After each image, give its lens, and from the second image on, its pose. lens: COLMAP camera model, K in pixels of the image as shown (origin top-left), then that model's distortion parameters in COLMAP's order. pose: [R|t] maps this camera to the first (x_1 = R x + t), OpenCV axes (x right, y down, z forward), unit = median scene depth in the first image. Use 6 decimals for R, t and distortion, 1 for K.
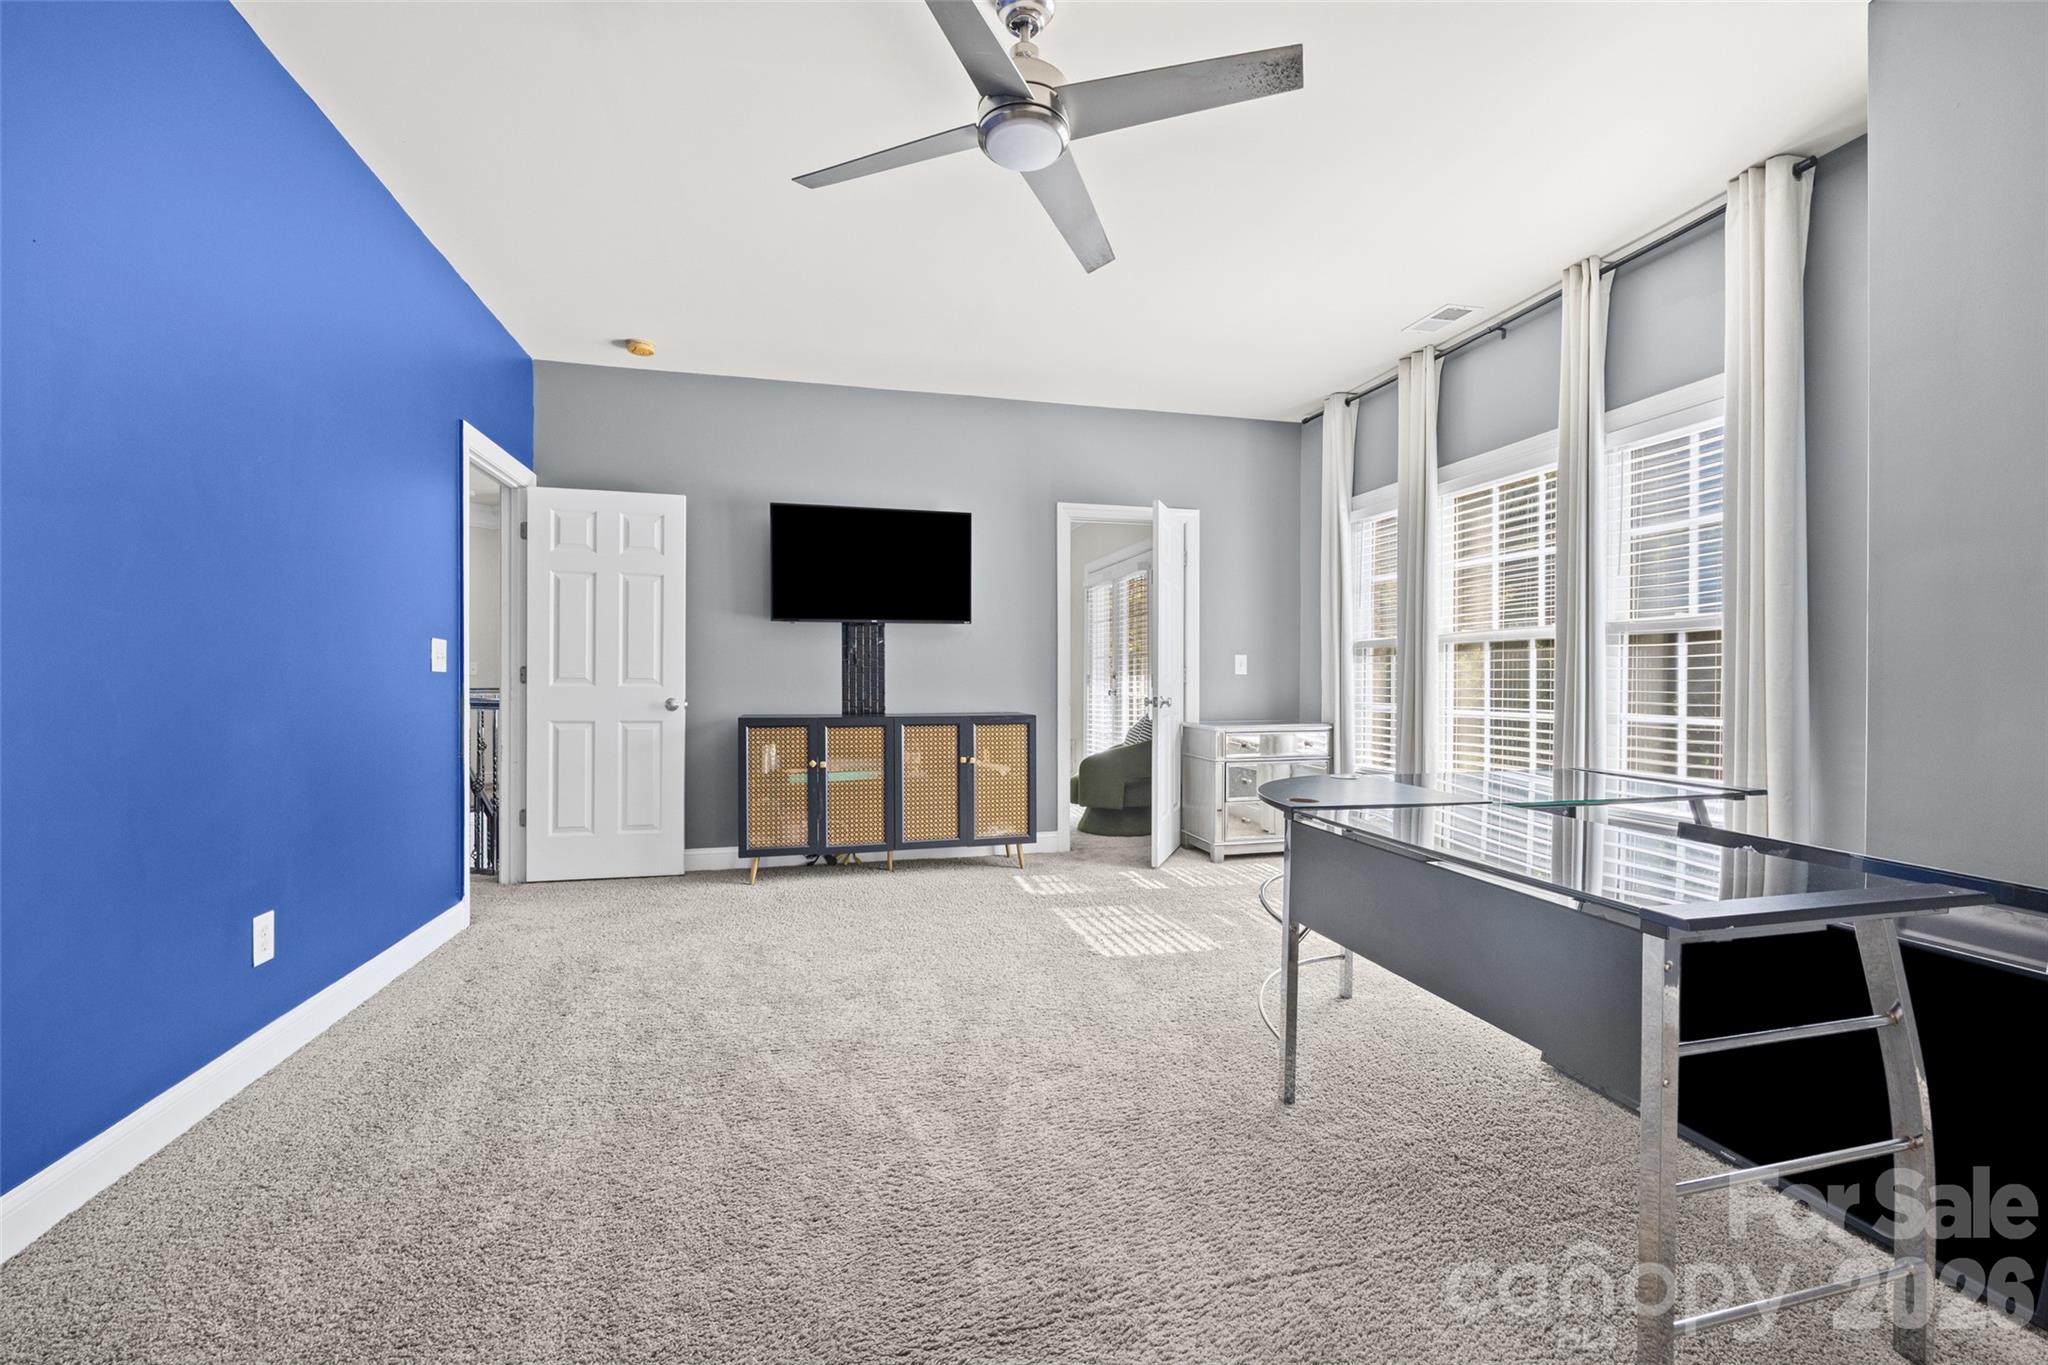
lens RADIAL K [[830.5, 0, 1019.9], [0, 830.5, 681.4], [0, 0, 1]] dist [-0.001164, -0.000353]
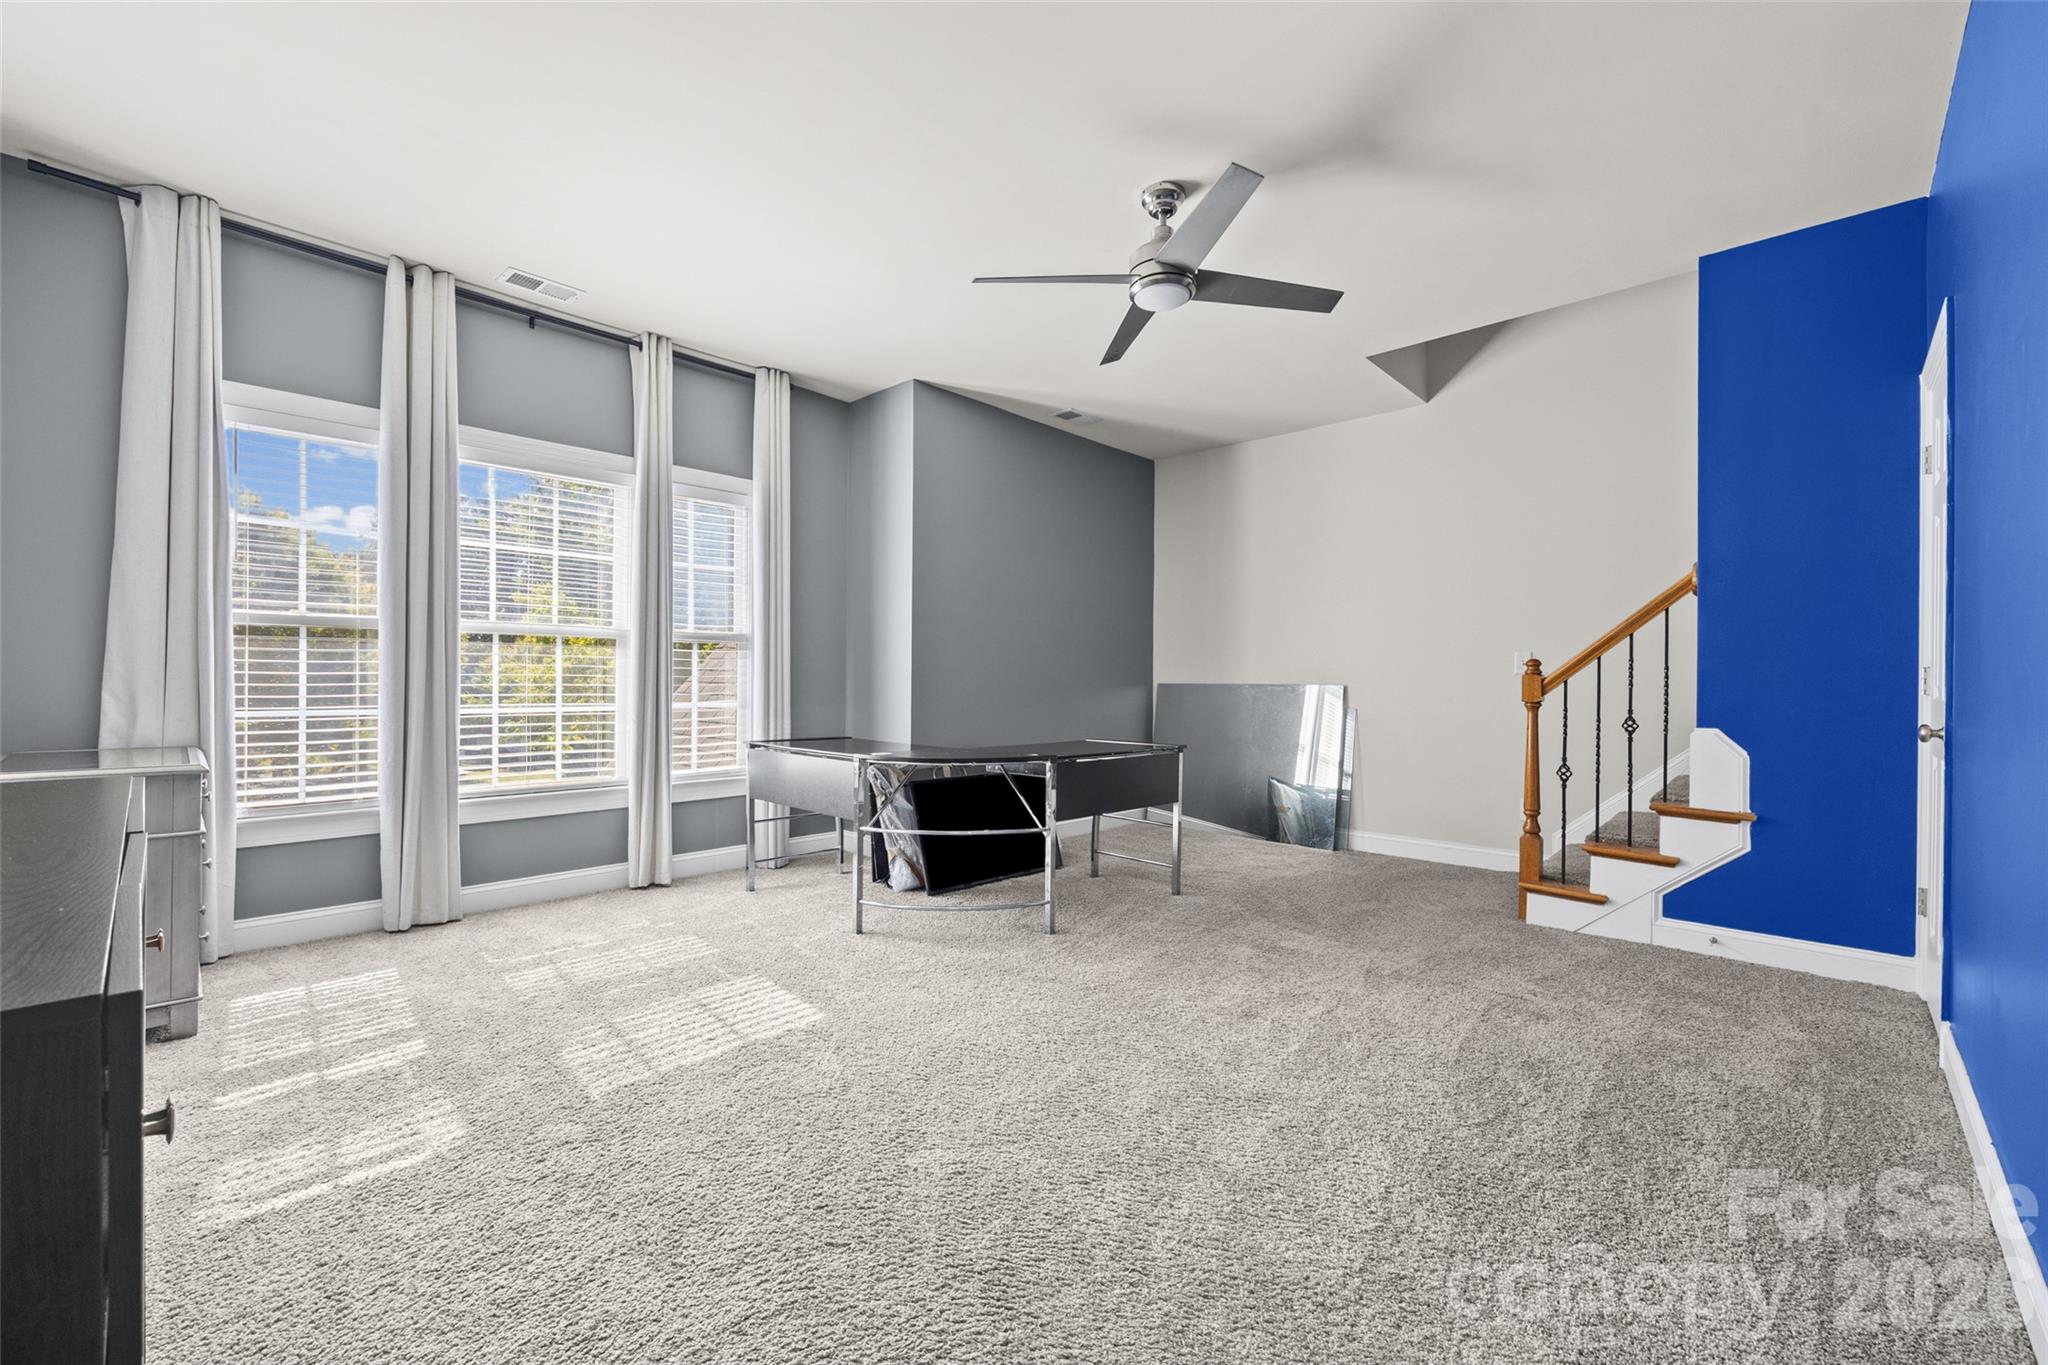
lens RADIAL K [[830.5, 0, 1018.9], [0, 830.5, 680.7], [0, 0, 1]] dist [-0.001164, -0.000353]
pose [[-0.512577, -0.016277, 0.858487, -0.586165], [-0.013554, 0.999849, 0.010864, -0.014300], [-0.858535, -0.006067, -0.512720, 1.046633]]
